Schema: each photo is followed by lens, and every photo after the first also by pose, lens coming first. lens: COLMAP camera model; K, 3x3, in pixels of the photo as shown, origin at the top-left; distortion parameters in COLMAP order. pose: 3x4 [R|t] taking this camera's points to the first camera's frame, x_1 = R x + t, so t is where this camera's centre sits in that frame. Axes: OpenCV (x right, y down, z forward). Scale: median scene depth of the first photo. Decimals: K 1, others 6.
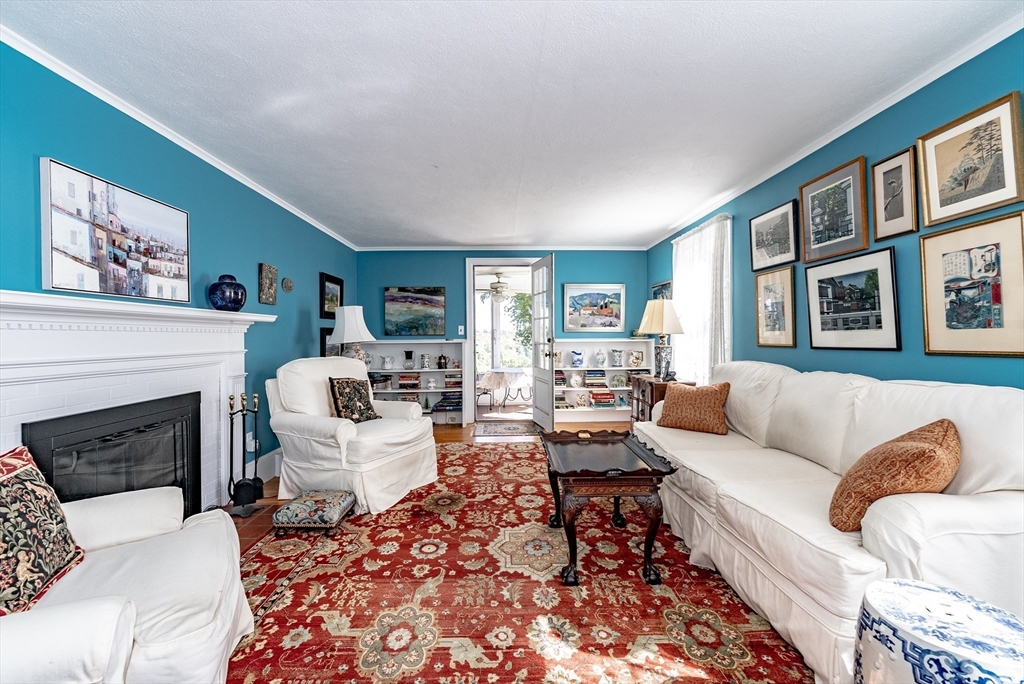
lens RADIAL K [[426.0, 0, 511.0], [0, 426.0, 337.3], [0, 0, 1]] dist [-0.002568, -0.000230]
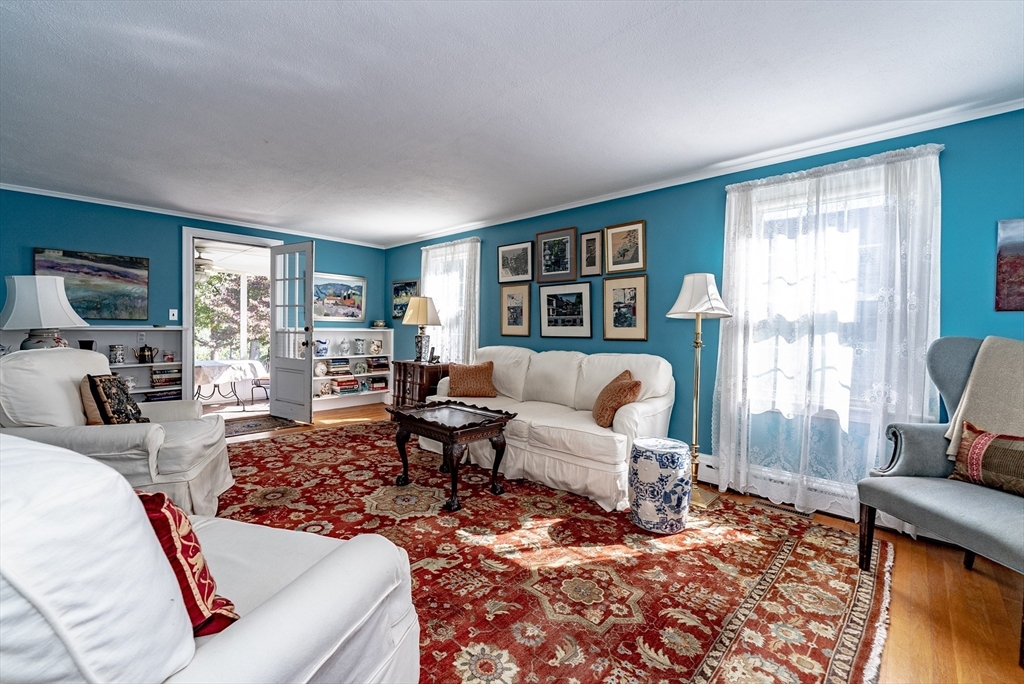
lens RADIAL K [[426.0, 0, 511.0], [0, 426.0, 337.3], [0, 0, 1]] dist [-0.002568, -0.000230]
pose [[0.707881, 0.002810, 0.706326, -0.516160], [-0.018630, 0.999718, 0.014694, 0.005586], [-0.706086, -0.023561, 0.707734, -0.052493]]
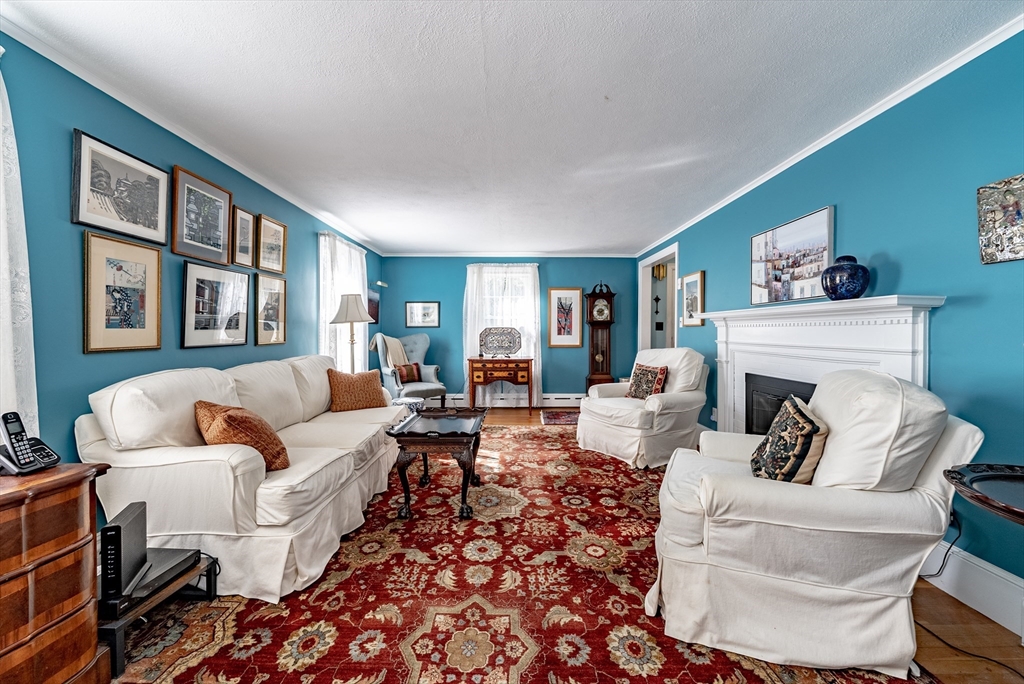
lens RADIAL K [[425.4, 0, 518.1], [0, 425.4, 338.6], [0, 0, 1]] dist [-0.001817, -0.000569]
pose [[-0.999959, 0.008413, 0.003342, -0.027989], [0.008472, 0.999799, 0.018170, -0.005841], [-0.003189, 0.018198, -0.999829, 1.979148]]
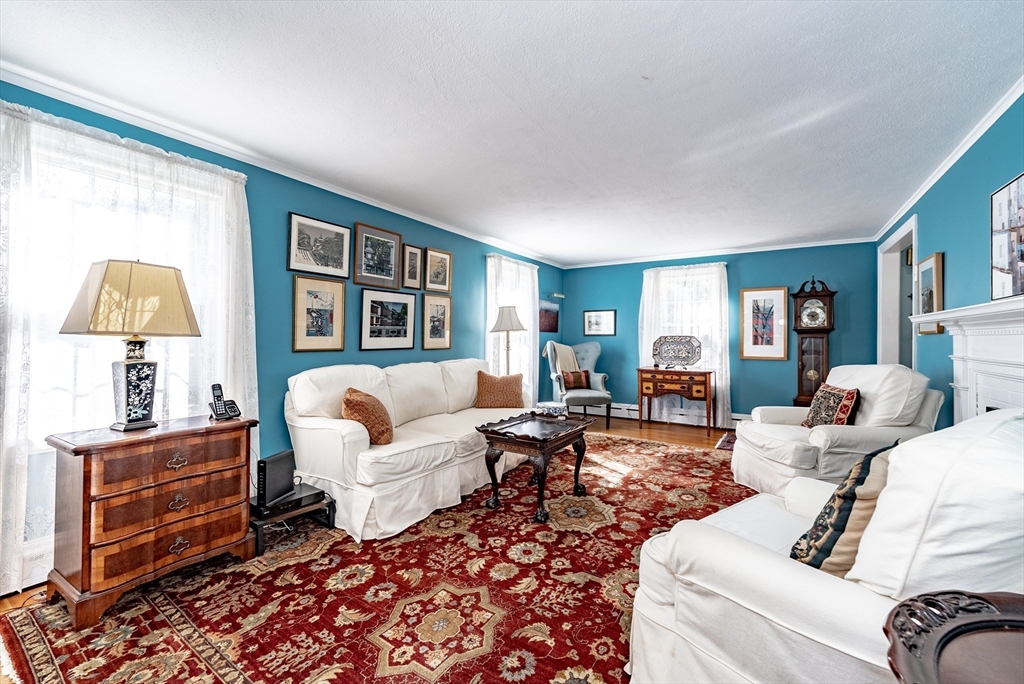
lens RADIAL K [[426.0, 0, 511.0], [0, 426.0, 337.3], [0, 0, 1]] dist [-0.002568, -0.000230]
pose [[-0.832798, 0.006063, 0.553544, -0.412436], [0.002336, 0.999970, -0.007439, -0.003855], [-0.553573, -0.004903, -0.832786, 1.884855]]
